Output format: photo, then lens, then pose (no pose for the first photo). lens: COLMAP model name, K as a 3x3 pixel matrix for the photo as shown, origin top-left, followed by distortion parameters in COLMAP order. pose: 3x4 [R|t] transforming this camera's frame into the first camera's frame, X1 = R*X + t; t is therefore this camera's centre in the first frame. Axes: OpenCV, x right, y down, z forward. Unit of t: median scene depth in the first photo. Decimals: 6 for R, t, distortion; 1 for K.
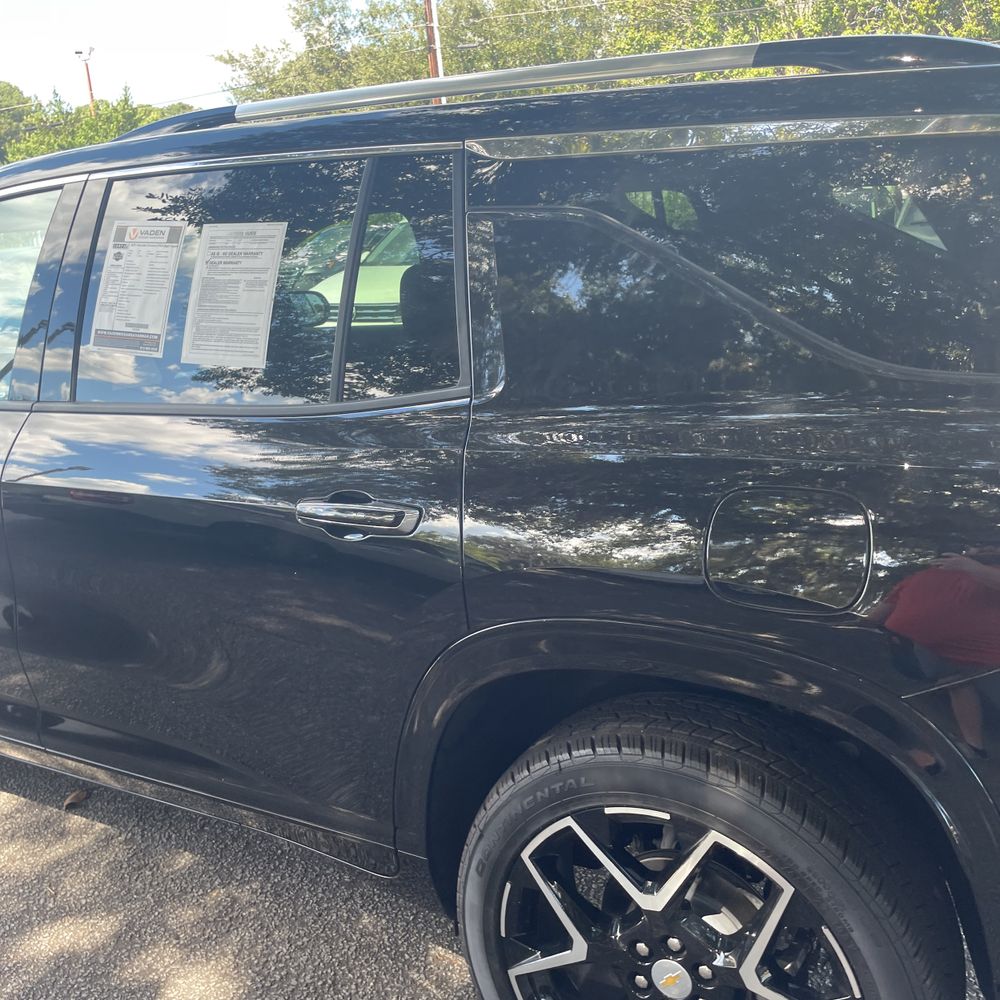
lens RADIAL K [[1027.9, 0, 503.6], [0, 1027.9, 502.3], [0, 0, 1]] dist [0.073921, -0.105580]
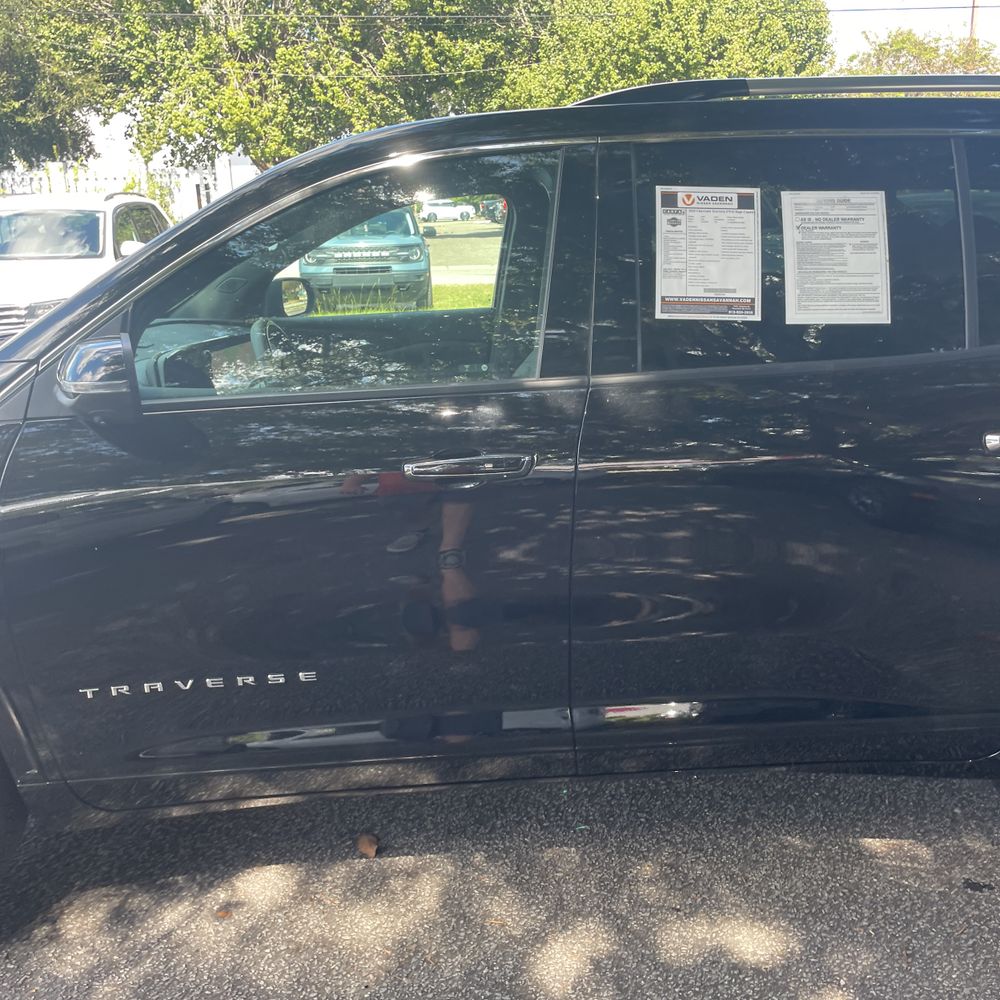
lens RADIAL K [[1027.9, 0, 503.6], [0, 1027.9, 502.3], [0, 0, 1]] dist [0.073921, -0.105580]
pose [[0.845207, -0.111200, 0.522743, -1.066154], [0.116369, 0.992938, 0.023069, -0.012828], [-0.521617, 0.041333, 0.852178, 0.256402]]
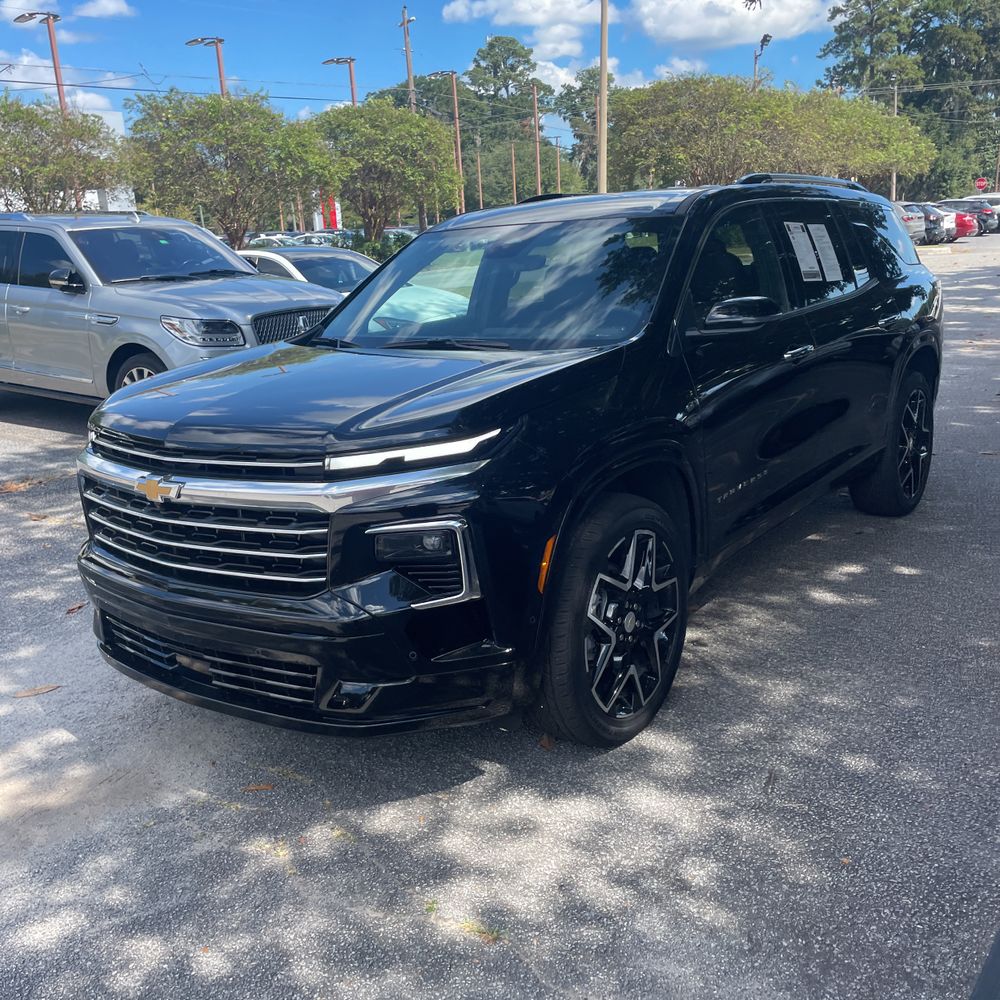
lens RADIAL K [[1023.1, 0, 513.2], [0, 1023.1, 503.5], [0, 0, 1]] dist [0.123132, -0.189452]
pose [[0.131228, -0.203692, 0.970200, -2.631102], [0.307418, 0.938781, 0.155515, -0.225320], [-0.942483, 0.277849, 0.185813, 1.311403]]
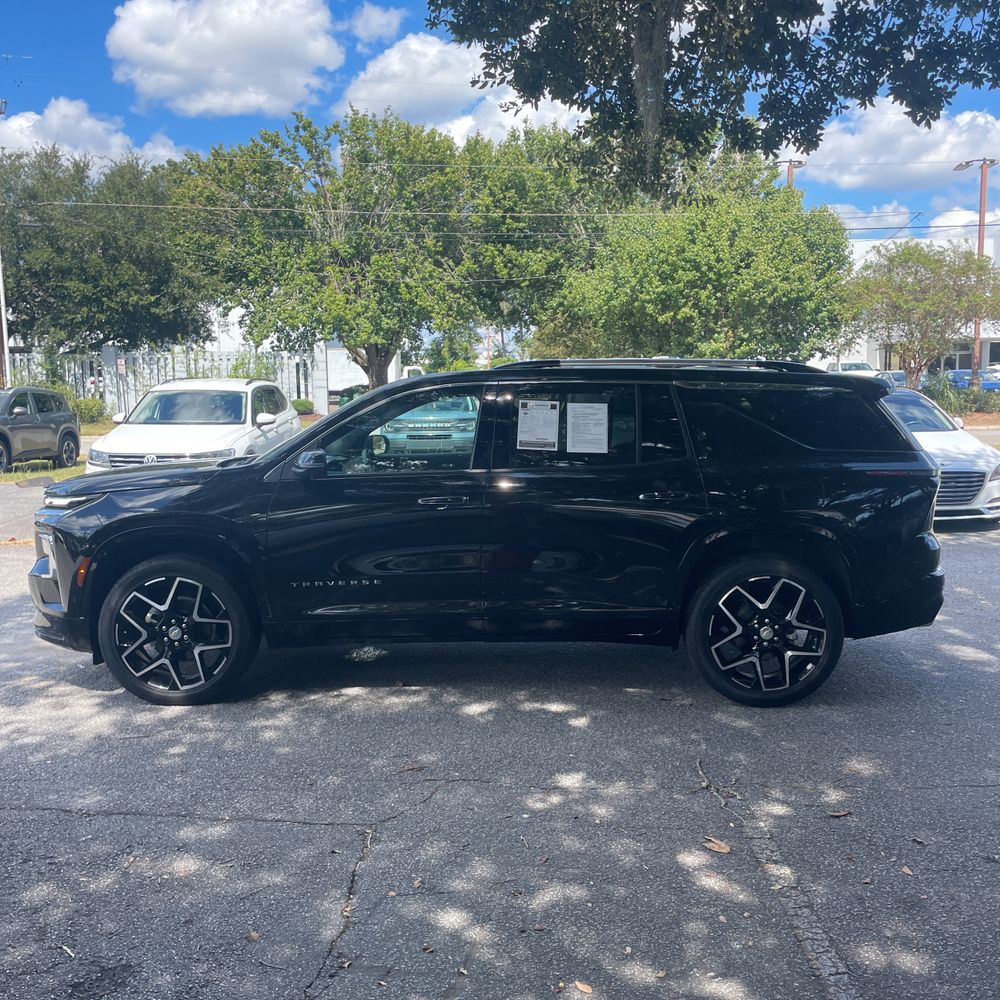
lens RADIAL K [[1023.1, 0, 513.2], [0, 1023.1, 503.5], [0, 0, 1]] dist [0.123132, -0.189452]
pose [[0.875892, -0.004763, 0.482484, -1.658013], [0.084557, 0.985992, -0.143769, 0.357314], [-0.475041, 0.166724, 0.864025, -1.181996]]
